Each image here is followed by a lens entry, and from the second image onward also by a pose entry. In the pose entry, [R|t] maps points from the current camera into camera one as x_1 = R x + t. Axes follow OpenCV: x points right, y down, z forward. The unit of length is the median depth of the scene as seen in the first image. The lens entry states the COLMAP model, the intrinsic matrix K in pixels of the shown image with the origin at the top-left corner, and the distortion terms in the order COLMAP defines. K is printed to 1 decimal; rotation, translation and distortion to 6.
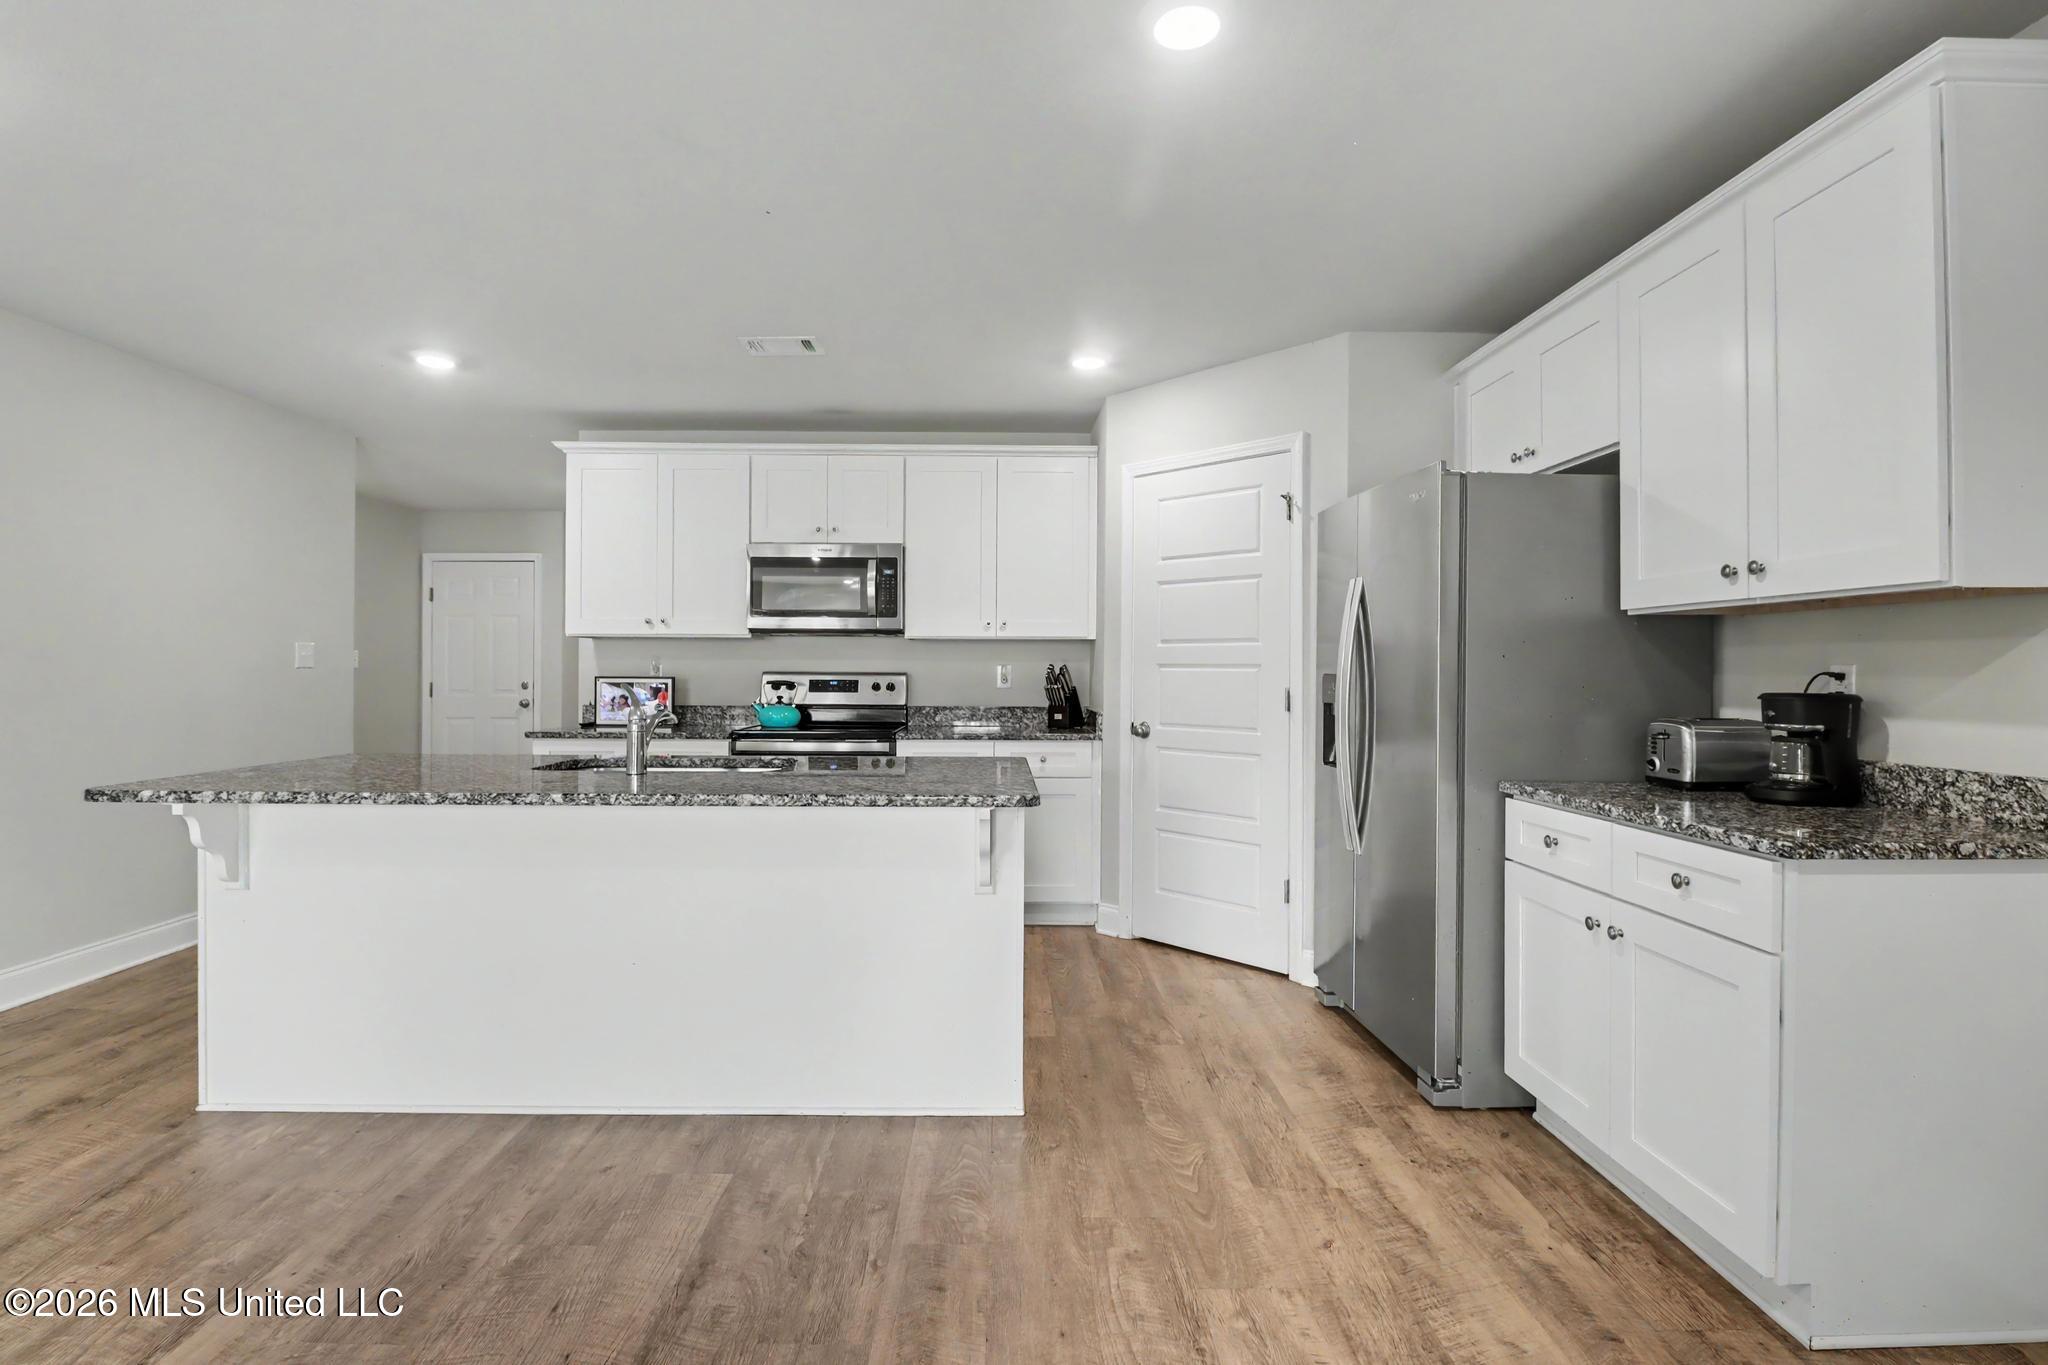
lens RADIAL K [[1001.4, 0, 975.1], [0, 1001.4, 661.4], [0, 0, 1]] dist [0.020191, -0.028724]
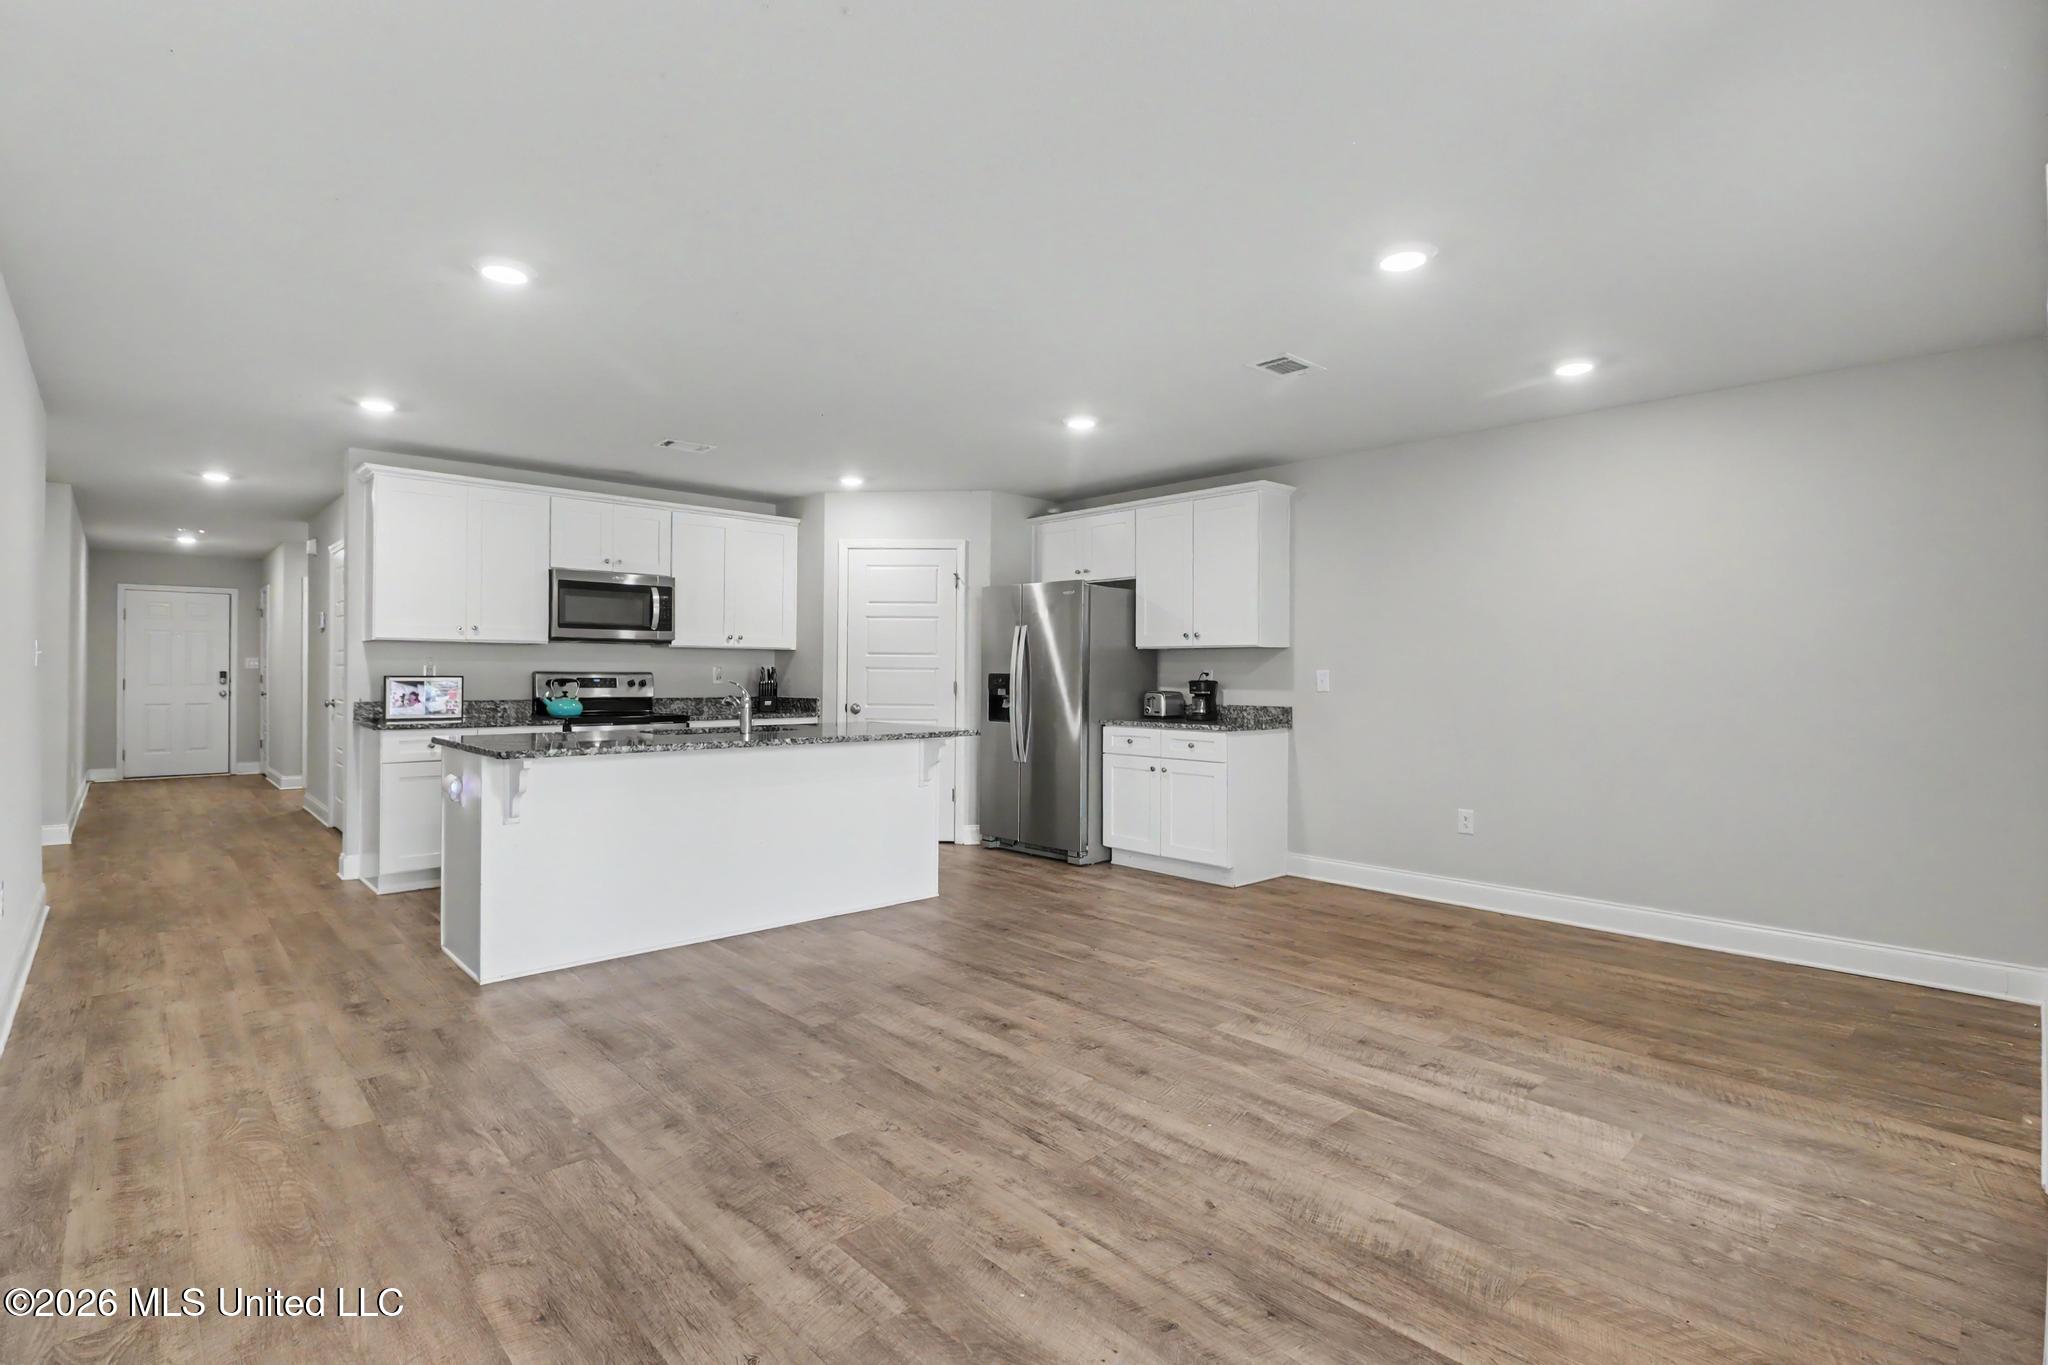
lens RADIAL K [[980.5, 0, 1024.0], [0, 980.5, 682.5], [0, 0, 1]] dist [0.000398, -0.000120]
pose [[0.724415, -0.006515, 0.689333, -0.646515], [-0.008381, 0.999798, 0.018256, -0.003372], [-0.689313, -0.019003, 0.724214, -0.284578]]
